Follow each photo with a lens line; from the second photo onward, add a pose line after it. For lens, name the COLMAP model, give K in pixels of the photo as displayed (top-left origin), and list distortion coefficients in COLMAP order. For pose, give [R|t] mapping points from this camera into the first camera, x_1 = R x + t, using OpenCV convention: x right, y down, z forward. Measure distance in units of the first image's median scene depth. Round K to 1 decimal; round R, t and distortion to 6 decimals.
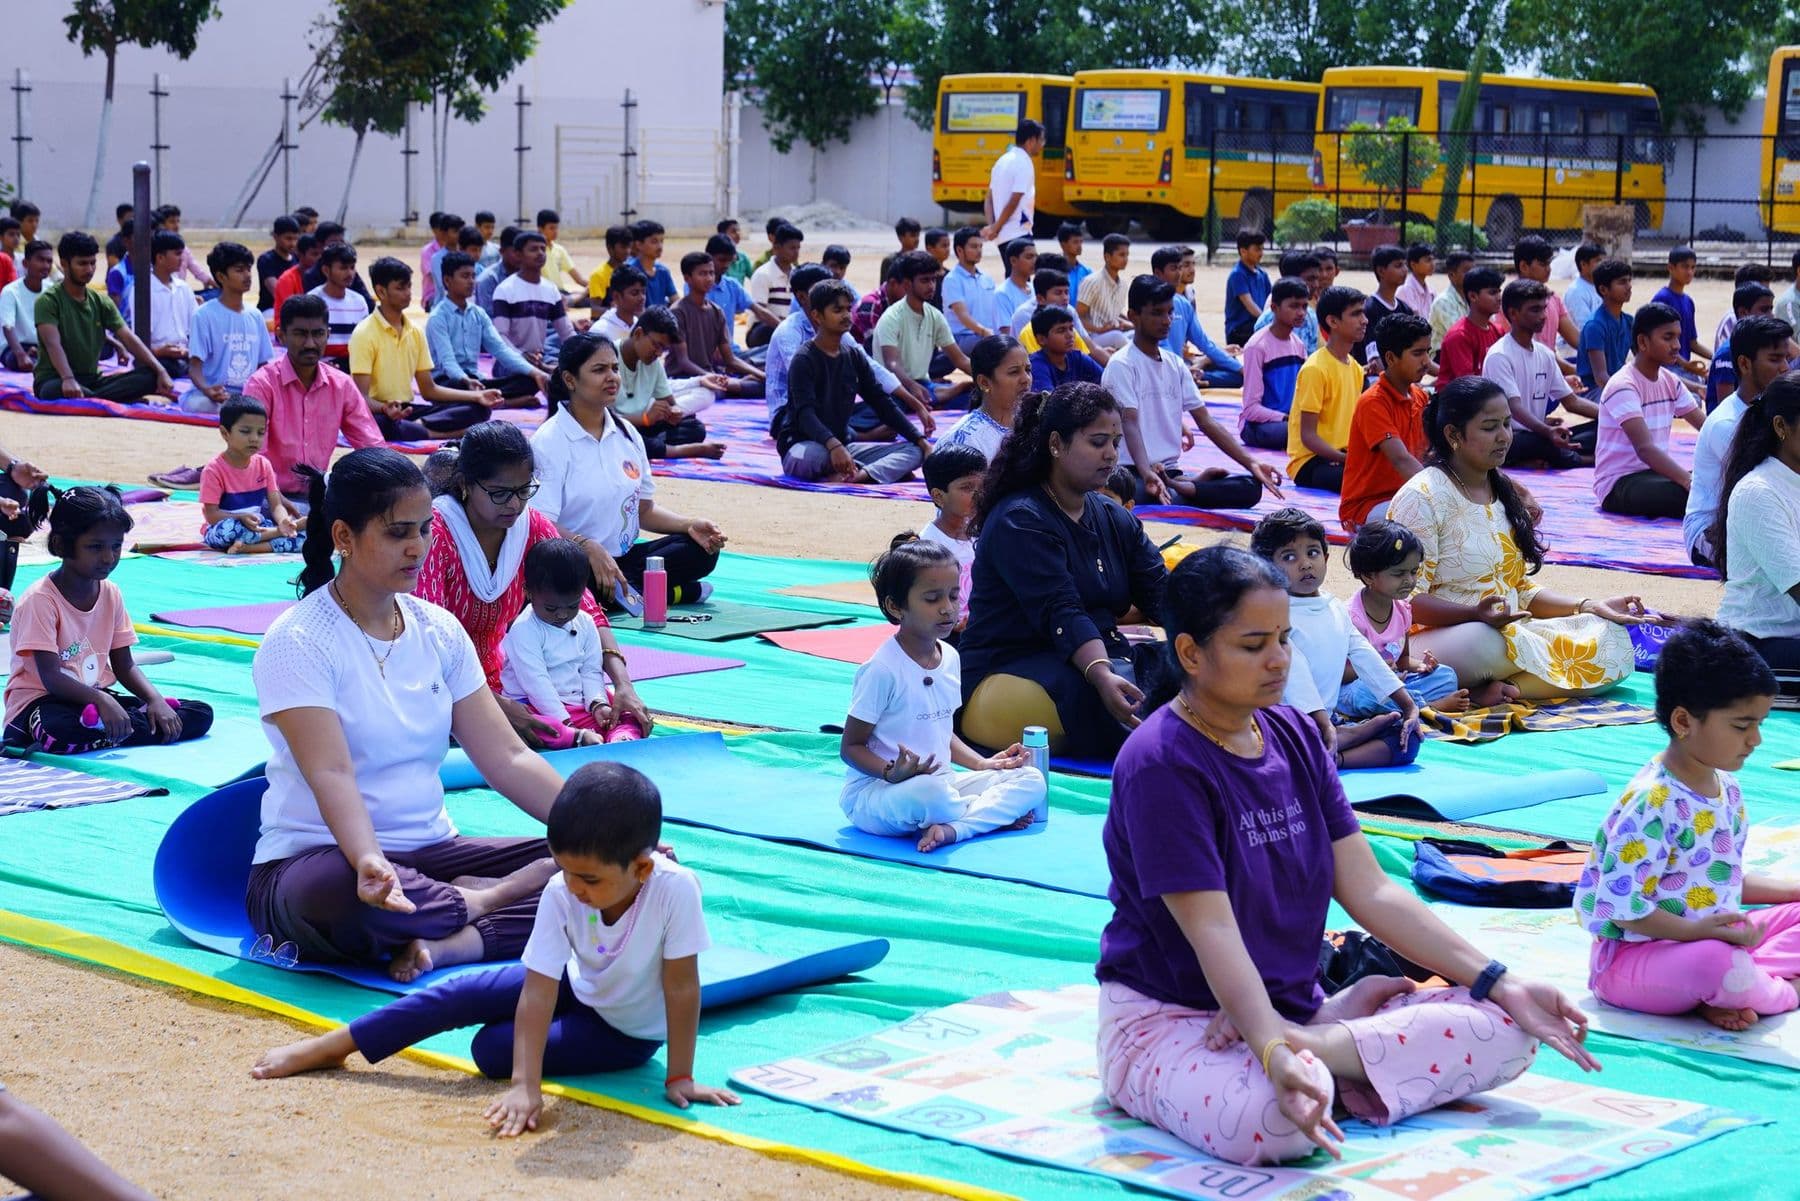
lens RADIAL K [[3795.4, 0, 896.6], [0, 3795.4, 601.7], [0, 0, 1]] dist [0.205538, 0.000000]
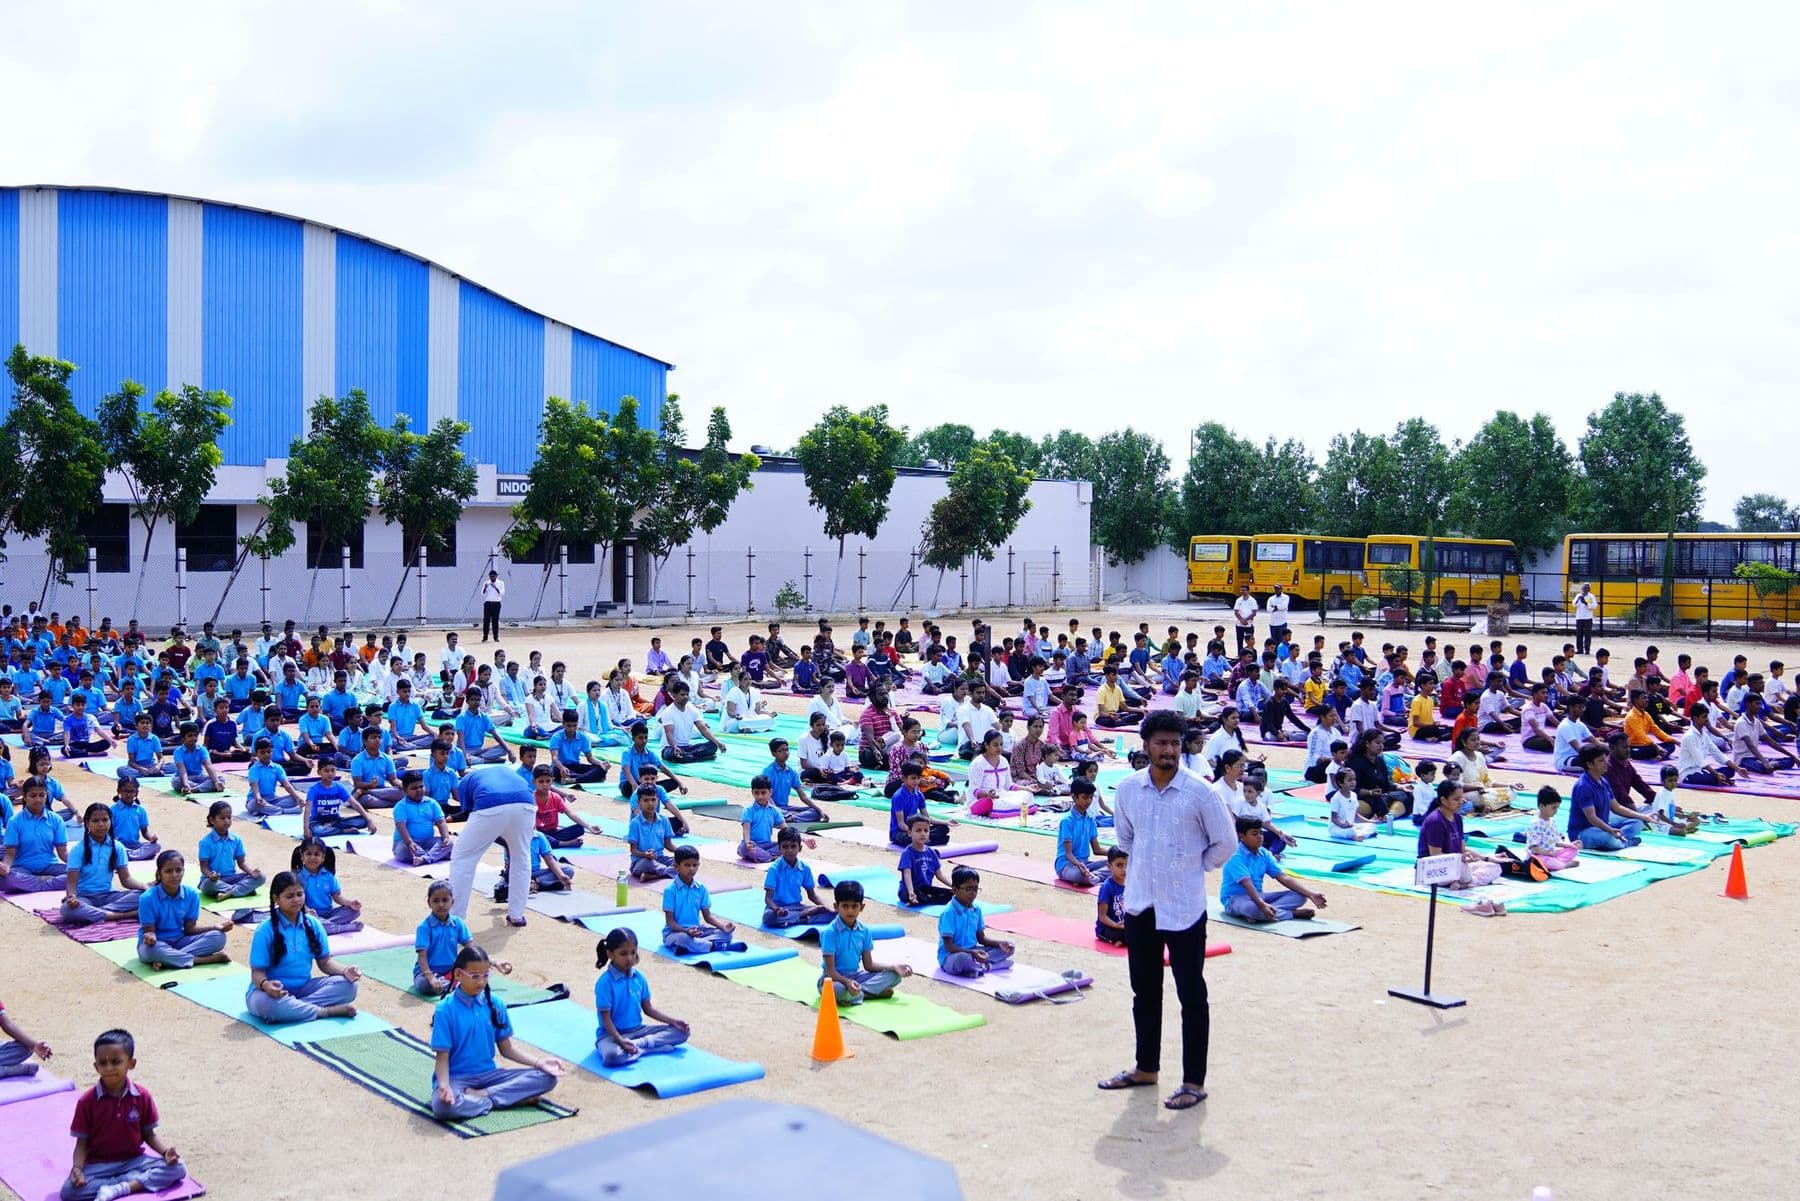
lens RADIAL K [[1934.3, 0, 892.6], [0, 1934.3, 610.5], [0, 0, 1]] dist [-0.100437, 0.000000]
pose [[0.992997, -0.007156, -0.117919, -0.032195], [-0.002484, 0.996678, -0.081401, -0.002140], [0.118109, 0.081124, 0.989681, -0.149794]]
